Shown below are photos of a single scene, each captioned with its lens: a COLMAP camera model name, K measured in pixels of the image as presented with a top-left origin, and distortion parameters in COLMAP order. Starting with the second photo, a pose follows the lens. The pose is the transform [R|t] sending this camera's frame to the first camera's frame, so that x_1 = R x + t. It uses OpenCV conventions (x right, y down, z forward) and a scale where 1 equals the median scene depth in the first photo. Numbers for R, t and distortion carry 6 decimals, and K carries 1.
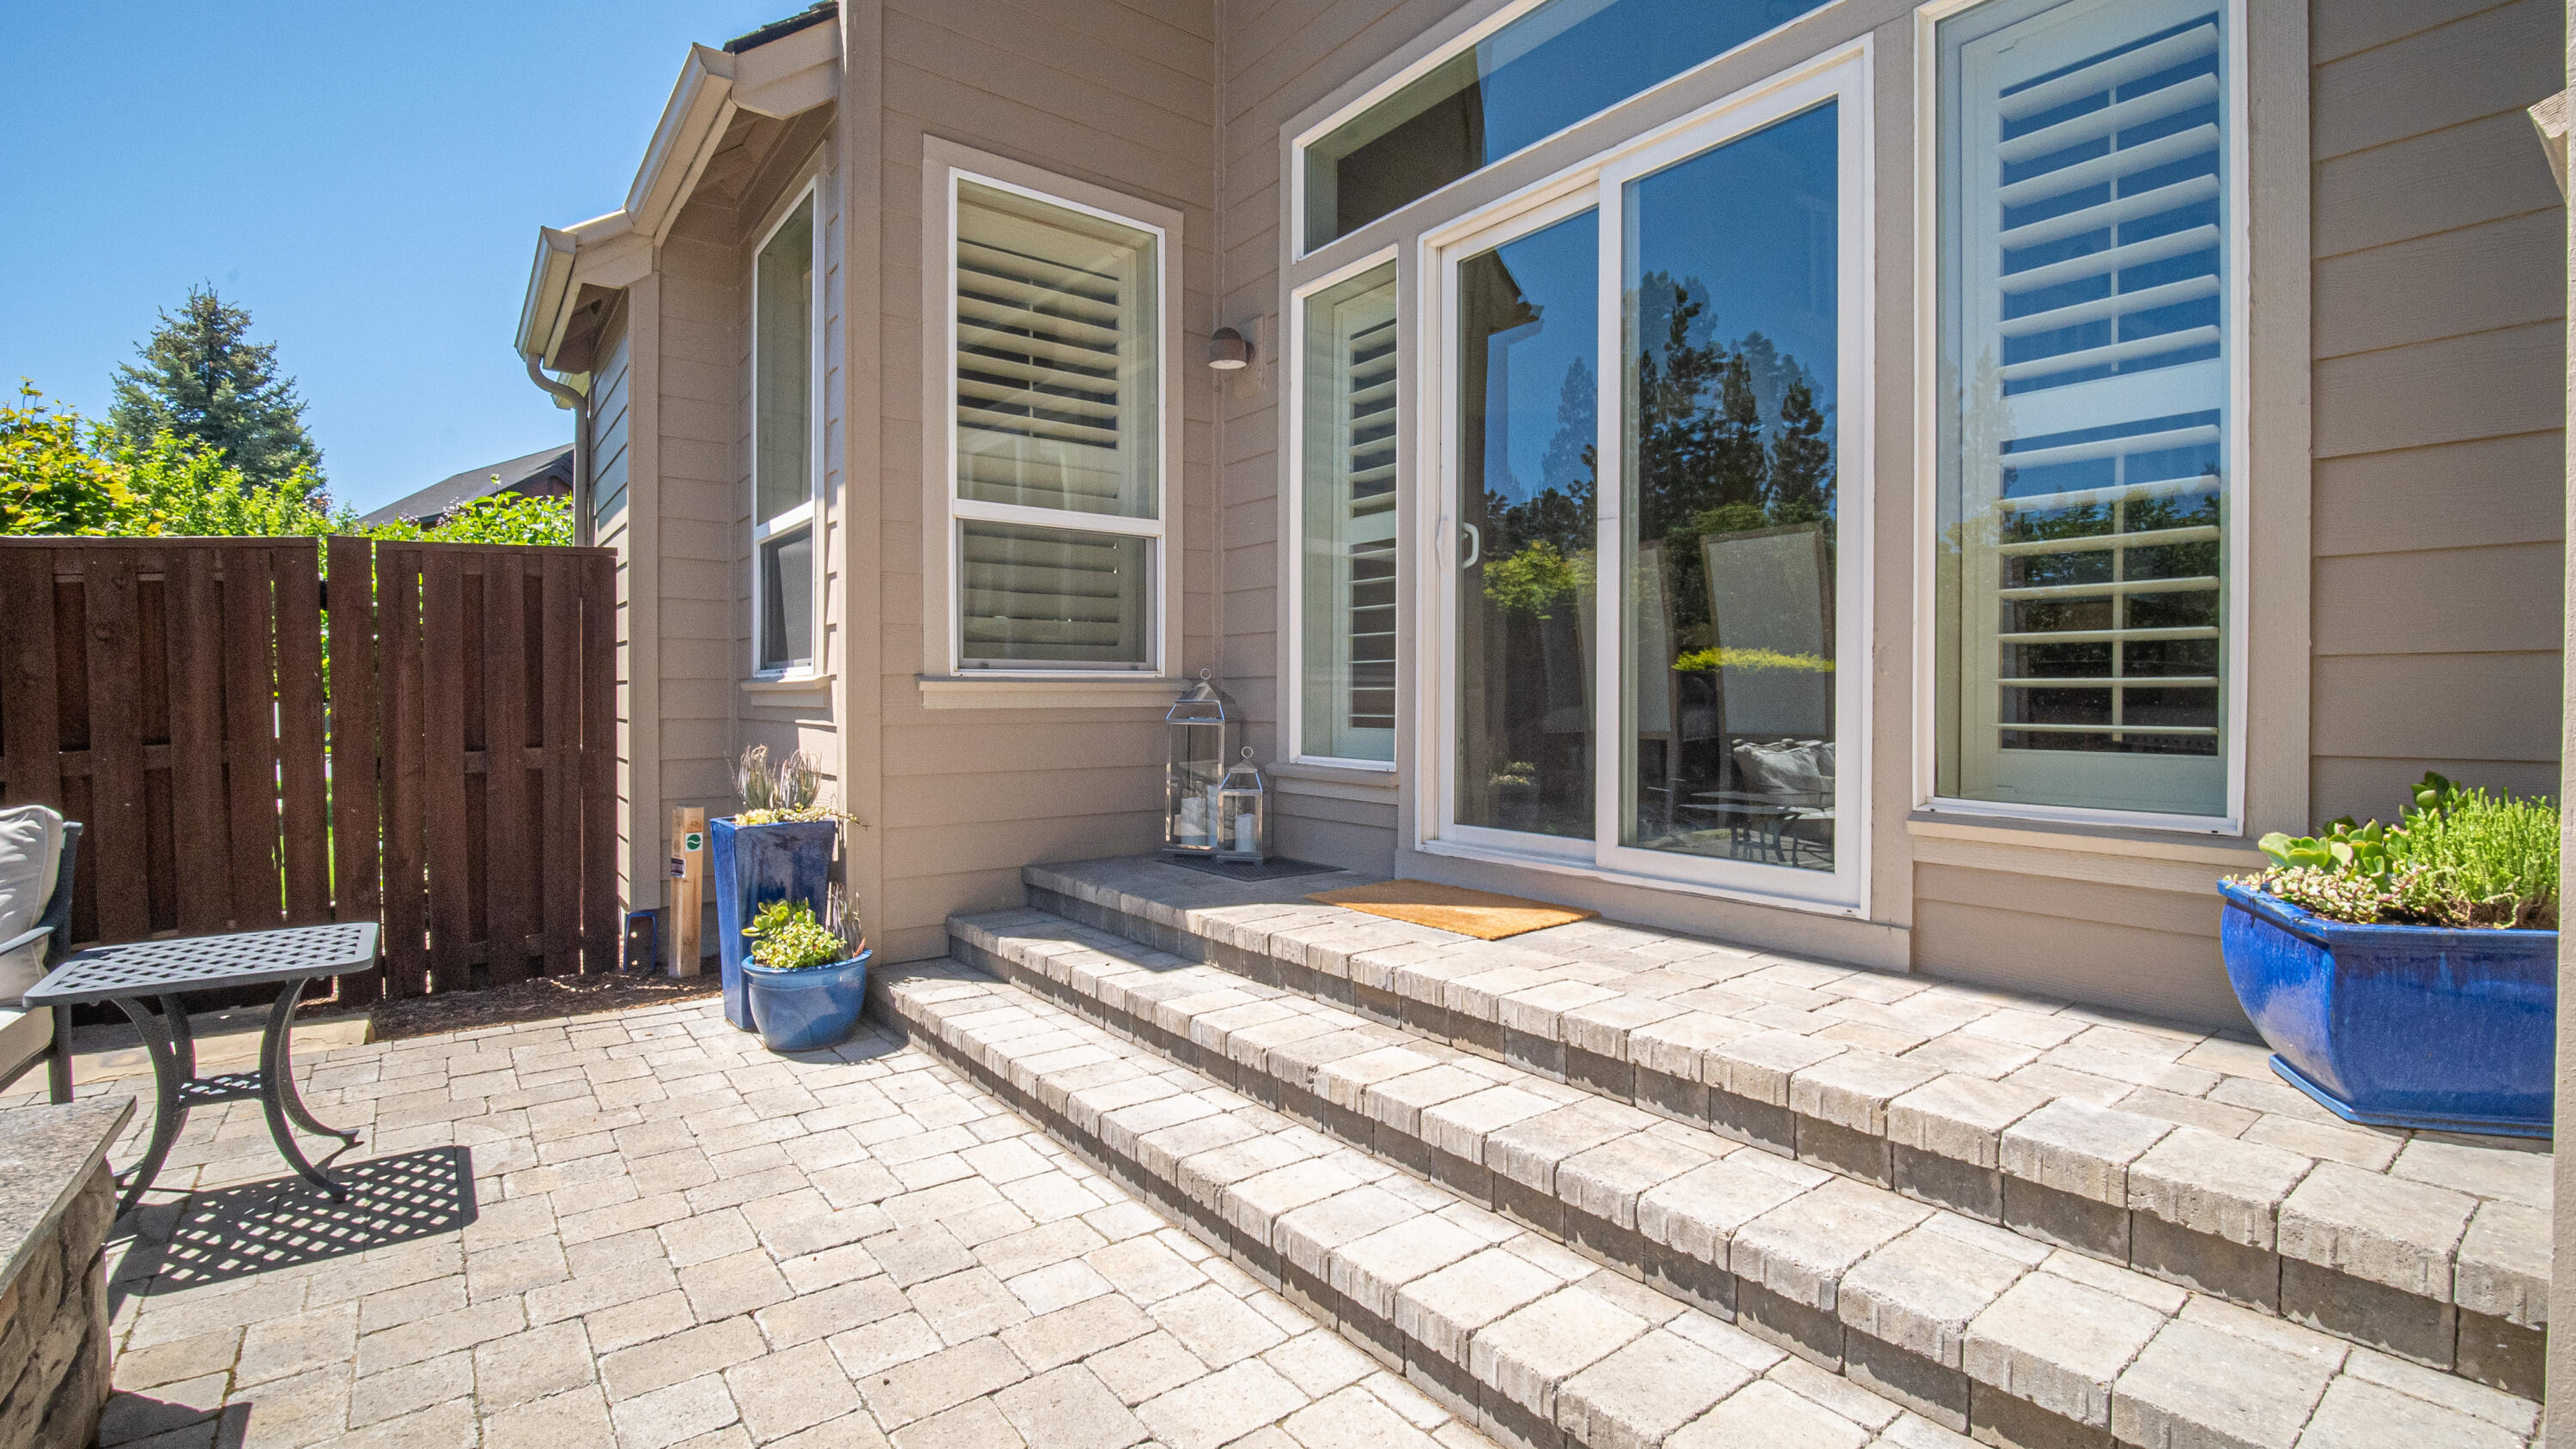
lens RADIAL K [[1142.8, 0, 1291.3], [0, 1142.8, 709.9], [0, 0, 1]] dist [-0.015777, 0.000846]
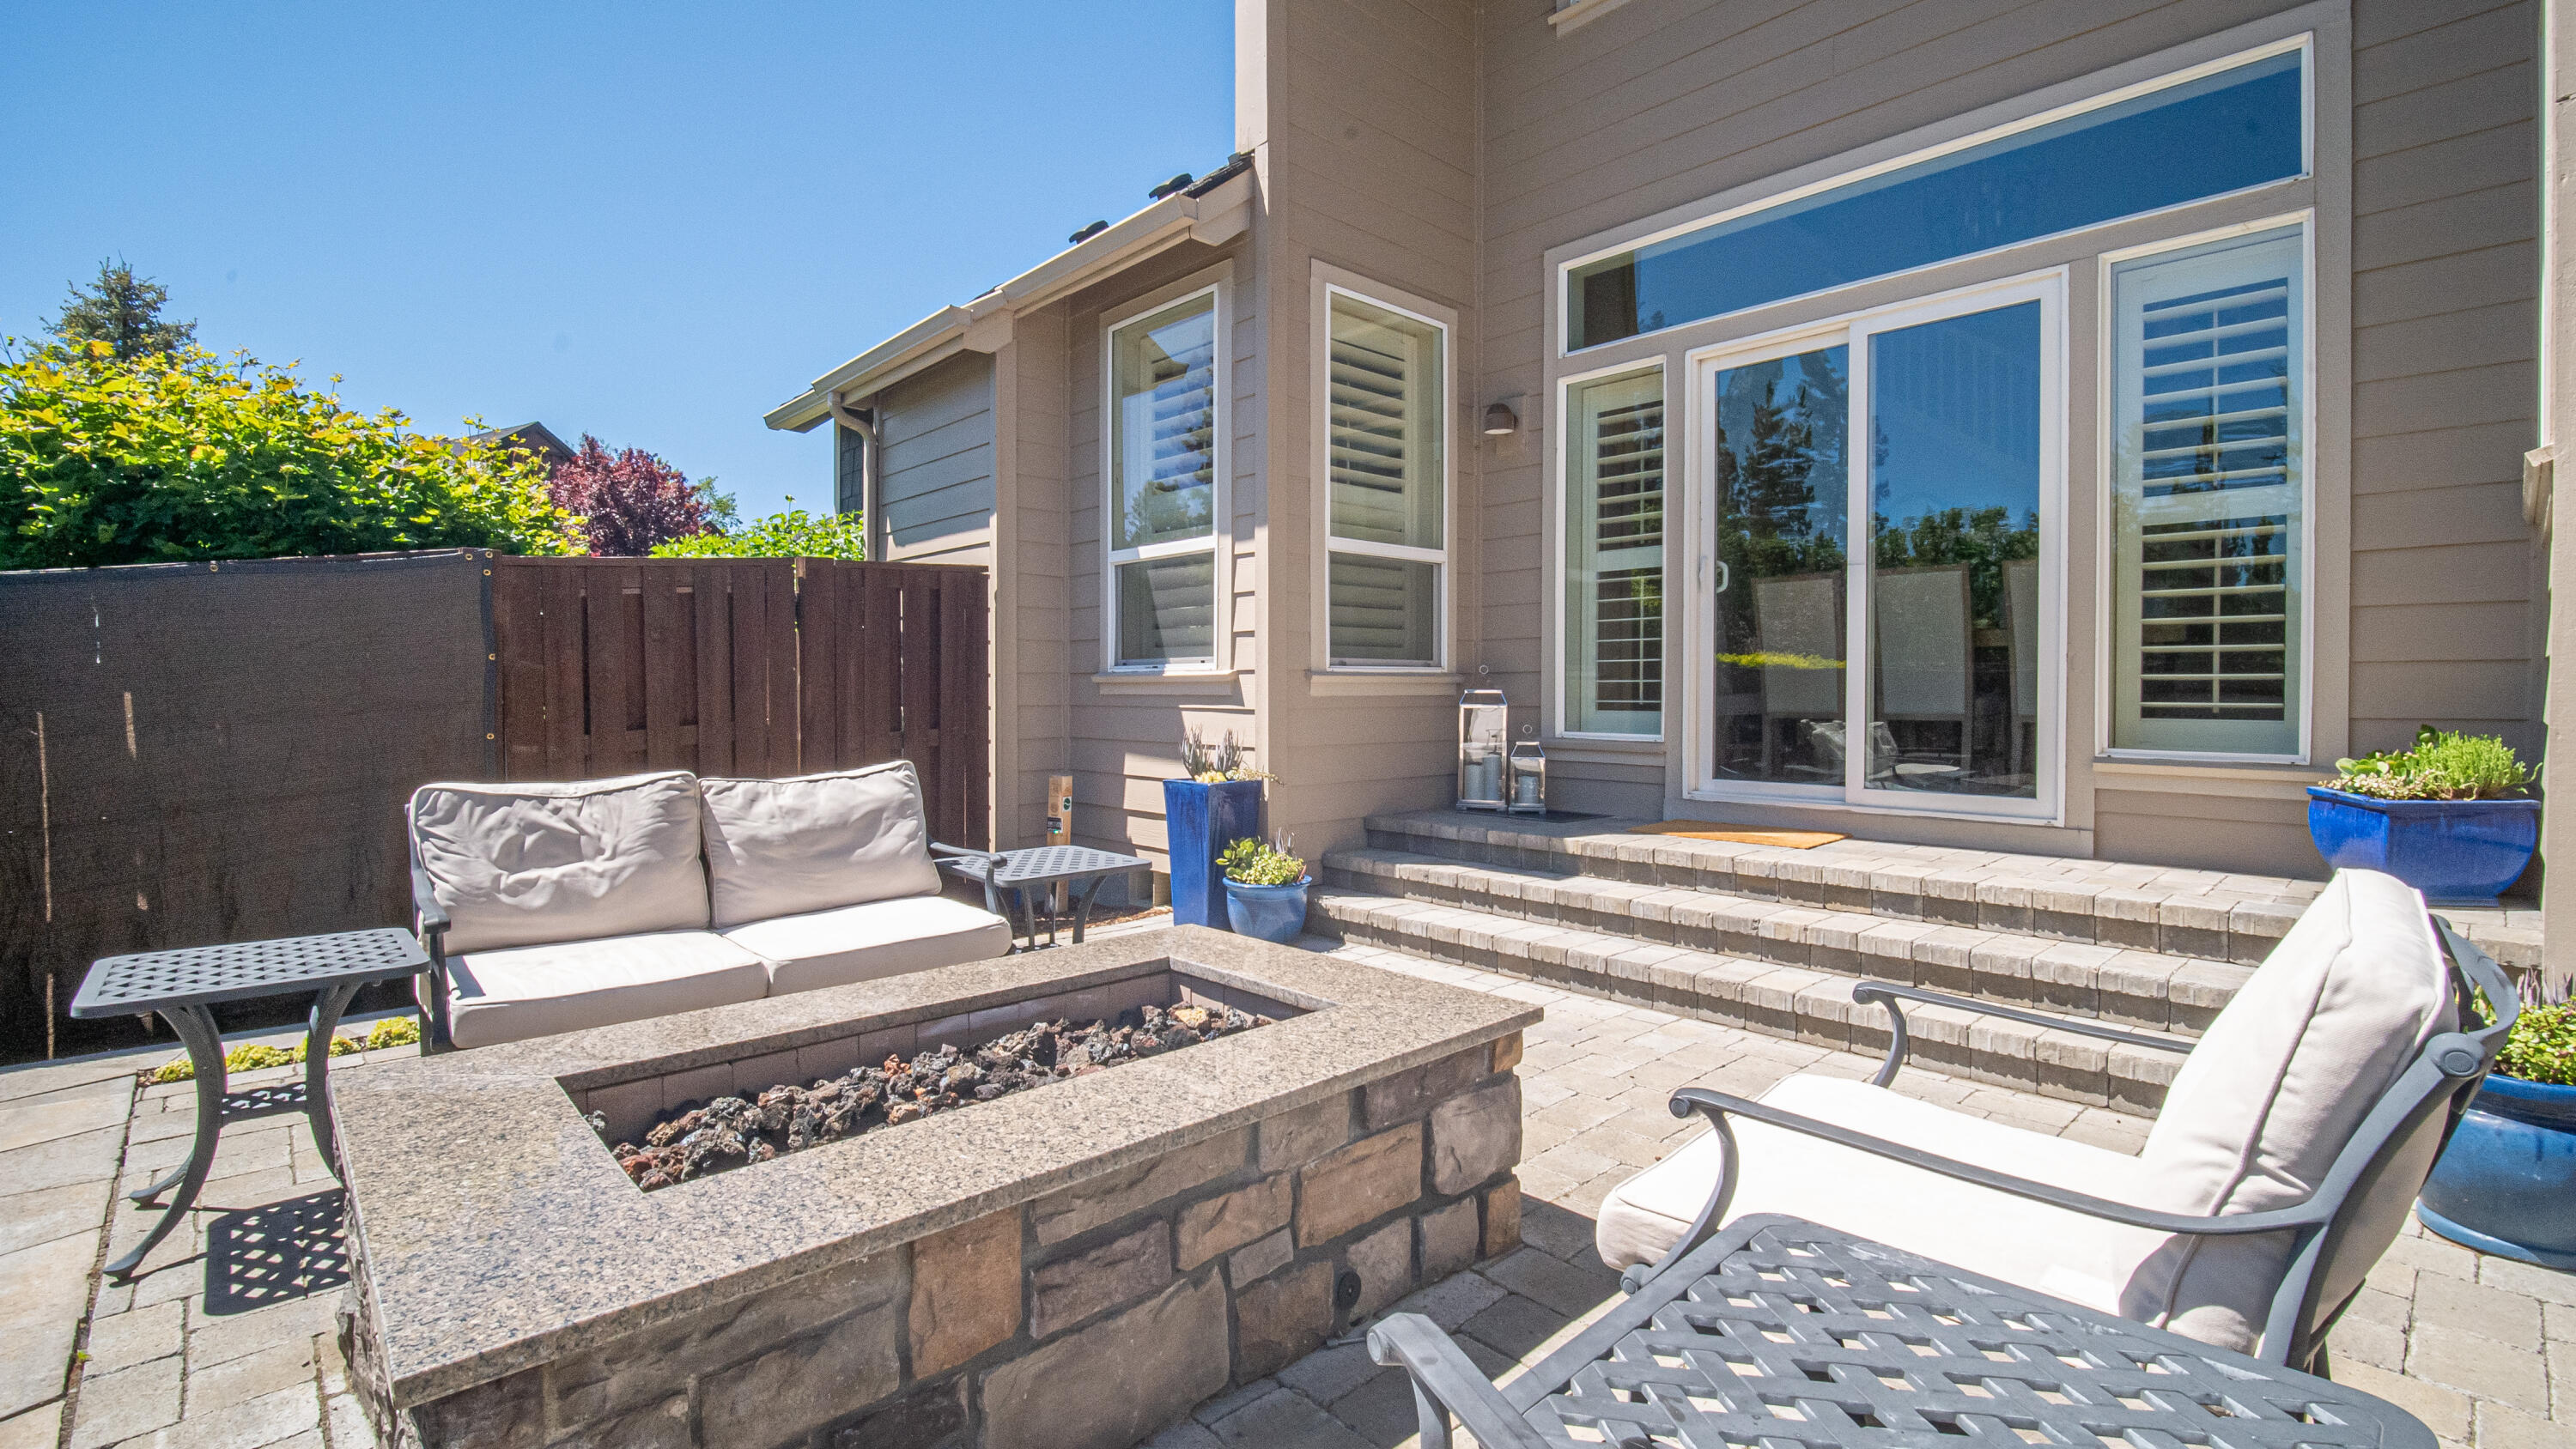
lens RADIAL K [[1142.8, 0, 1295.9], [0, 1142.8, 709.5], [0, 0, 1]] dist [-0.015777, 0.000846]
pose [[0.995484, -0.001342, 0.094919, -0.484383], [0.000959, 0.999991, 0.004079, 0.009588], [-0.094924, -0.003970, 0.995477, -0.322615]]
